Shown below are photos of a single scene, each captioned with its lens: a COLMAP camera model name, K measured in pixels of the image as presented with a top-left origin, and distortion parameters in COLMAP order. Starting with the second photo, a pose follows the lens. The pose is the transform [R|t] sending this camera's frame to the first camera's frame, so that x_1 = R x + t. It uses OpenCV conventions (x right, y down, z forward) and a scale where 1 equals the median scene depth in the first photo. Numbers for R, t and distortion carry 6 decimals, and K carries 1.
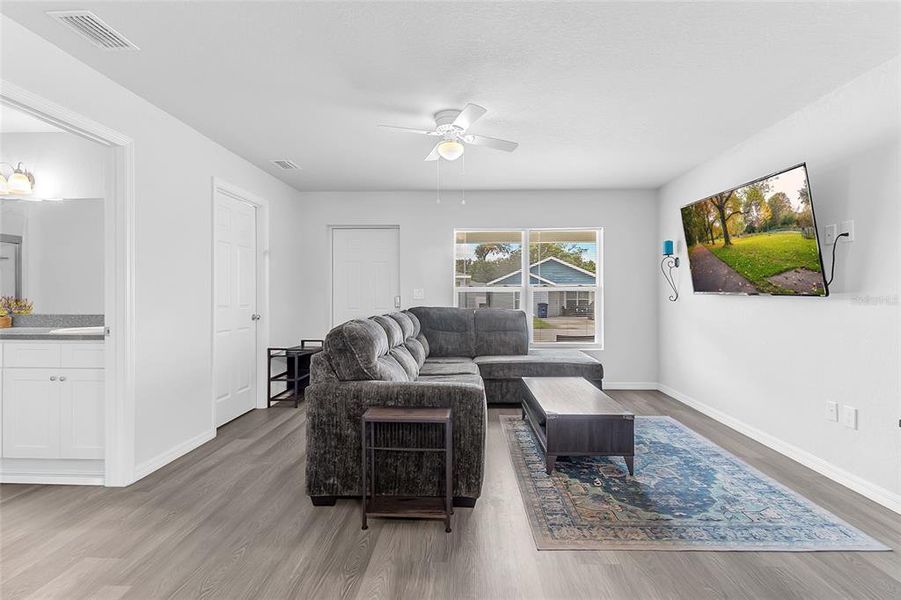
lens RADIAL K [[415.8, 0, 453.8], [0, 415.8, 293.6], [0, 0, 1]] dist [0.008138, 0.000684]
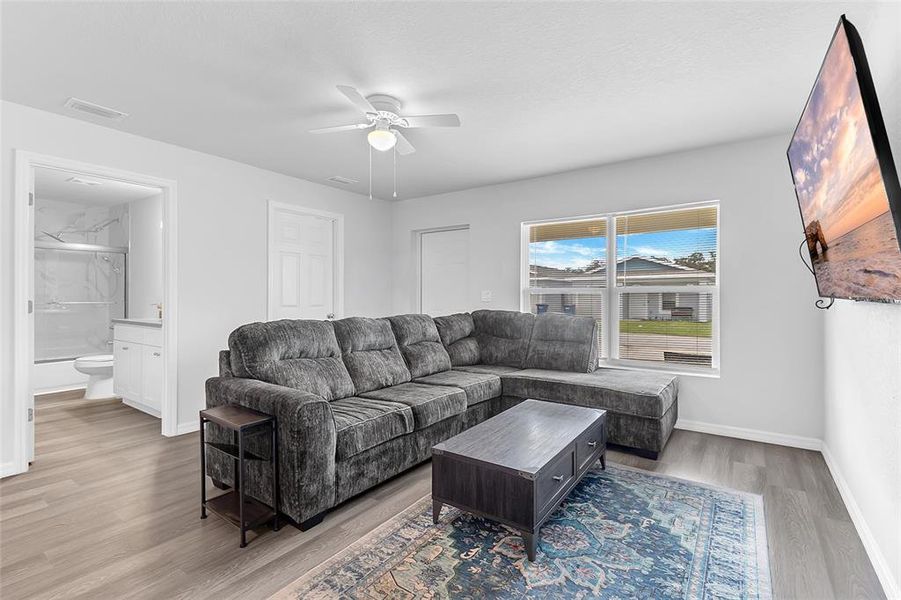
lens RADIAL K [[408.2, 0, 448.5], [0, 408.2, 295.4], [0, 0, 1]] dist [0.003284, 0.000083]
pose [[0.839339, 0.002658, -0.543602, 0.691064], [-0.002625, 0.999996, 0.000837, -0.002885], [0.543602, 0.000724, 0.839343, 0.367163]]
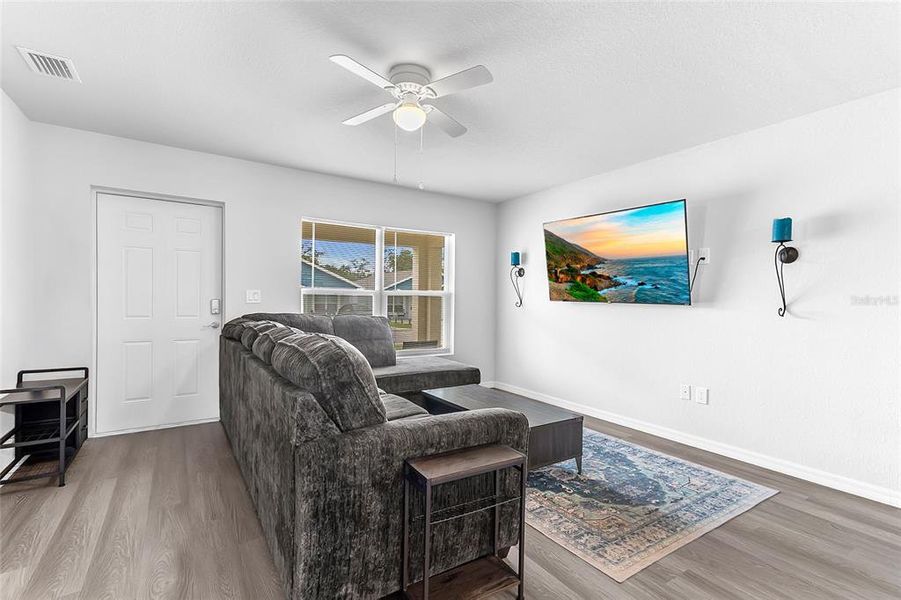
lens RADIAL K [[415.5, 0, 447.8], [0, 415.5, 309.4], [0, 0, 1]] dist [0.039906, 0.000173]
pose [[0.825528, -0.000571, 0.564360, -0.454866], [-0.016001, 0.999574, 0.024416, -0.000111], [-0.564134, -0.029186, 0.825167, 0.334010]]
